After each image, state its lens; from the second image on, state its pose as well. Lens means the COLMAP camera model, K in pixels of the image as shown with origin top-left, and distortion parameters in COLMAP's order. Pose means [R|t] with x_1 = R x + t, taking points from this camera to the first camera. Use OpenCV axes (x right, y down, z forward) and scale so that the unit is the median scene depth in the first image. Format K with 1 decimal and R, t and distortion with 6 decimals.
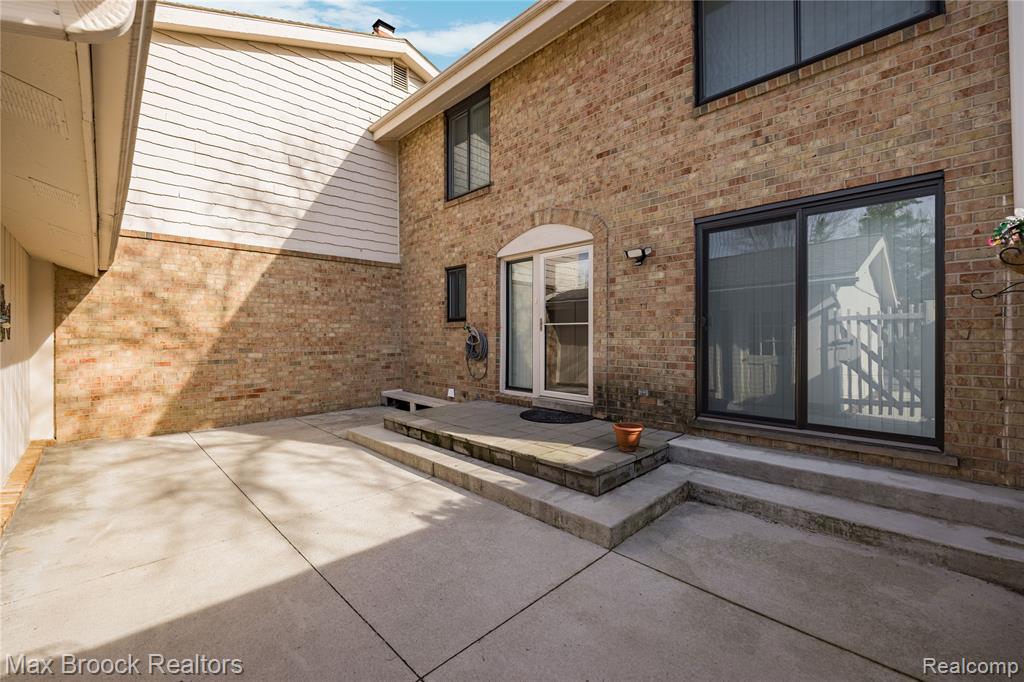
lens RADIAL K [[433.3, 0, 511.8], [0, 433.3, 335.4], [0, 0, 1]] dist [-0.012701, 0.000894]
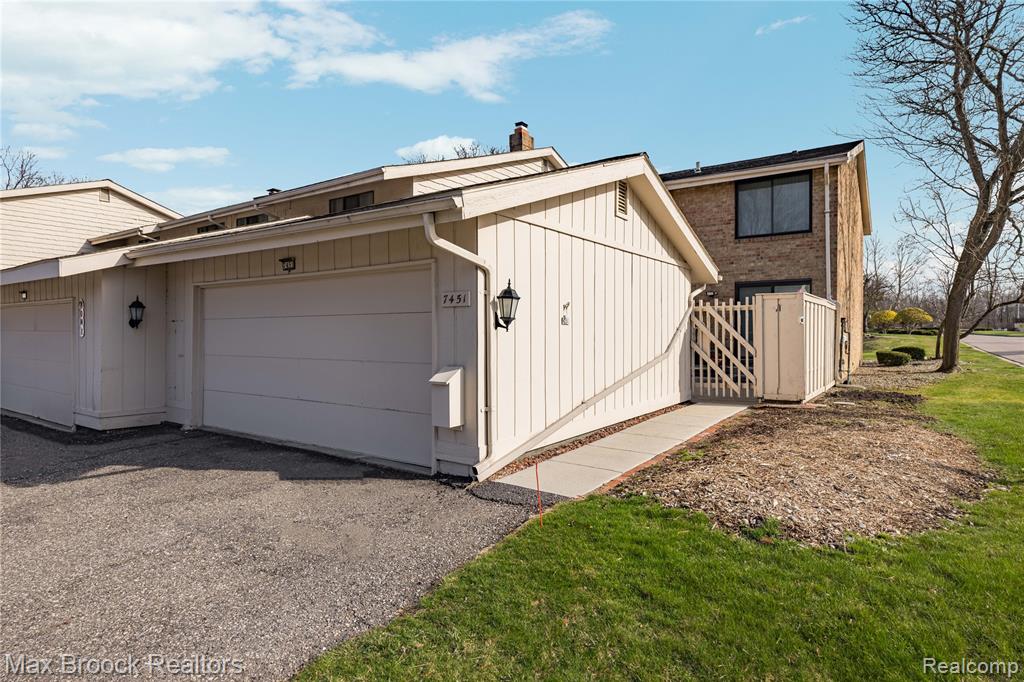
lens RADIAL K [[562.3, 0, 512.8], [0, 562.3, 334.8], [0, 0, 1]] dist [-0.006326, 0.000088]
pose [[0.979967, -0.001391, 0.199153, -1.356809], [-0.001857, 0.999868, 0.016119, -0.003172], [-0.199149, -0.016166, 0.979836, -1.786694]]
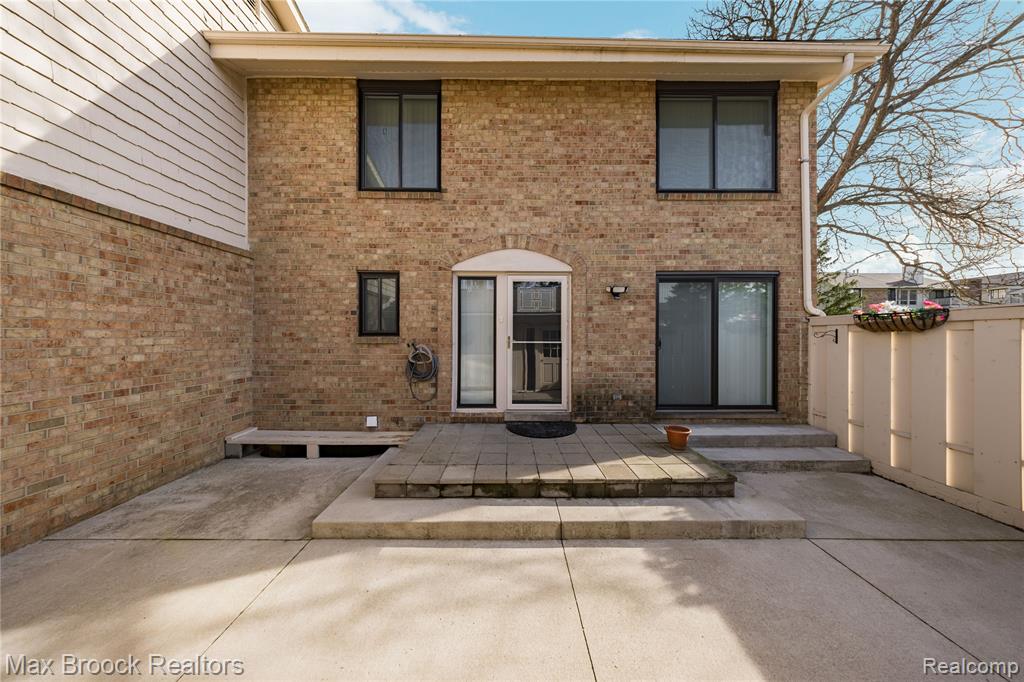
lens RADIAL K [[315.0, 0, 515.0], [0, 315.0, 334.2], [0, 0, 1]] dist [0.000645, -0.000754]
pose [[0.686955, 0.006160, 0.726673, -0.560973], [-0.004140, 0.999981, -0.004563, -0.048485], [-0.726688, 0.000127, 0.686968, 0.543380]]
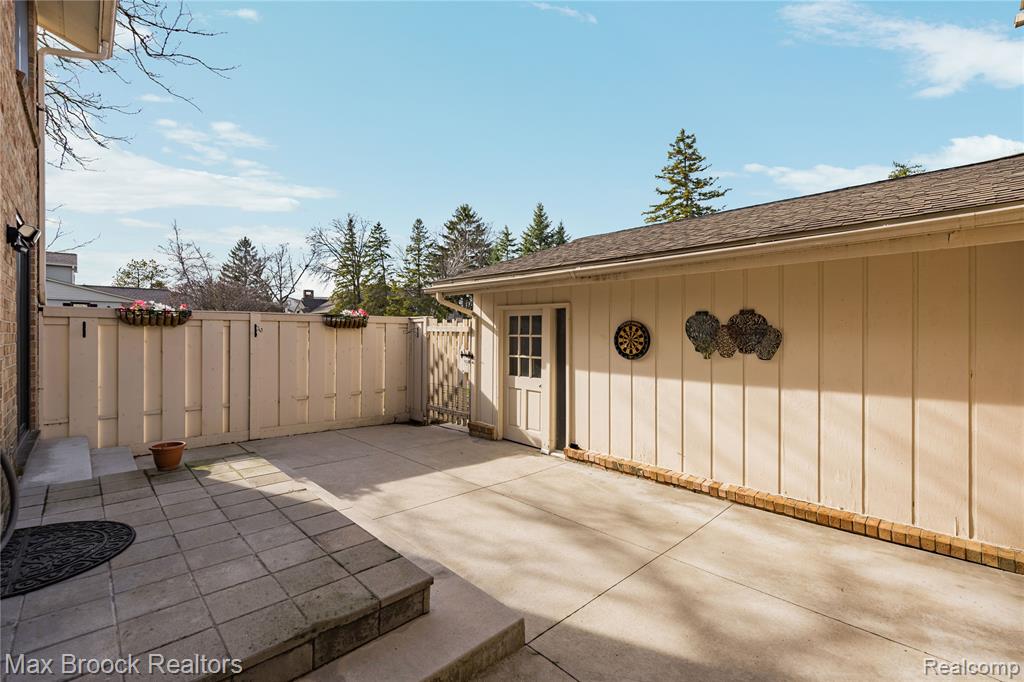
lens RADIAL K [[433.3, 0, 509.3], [0, 433.3, 334.6], [0, 0, 1]] dist [-0.012701, 0.000894]
pose [[-0.999999, 0.001002, 0.001283, -0.403342], [0.001007, 0.999991, 0.004165, -0.042079], [-0.001279, 0.004166, -0.999991, 1.531329]]
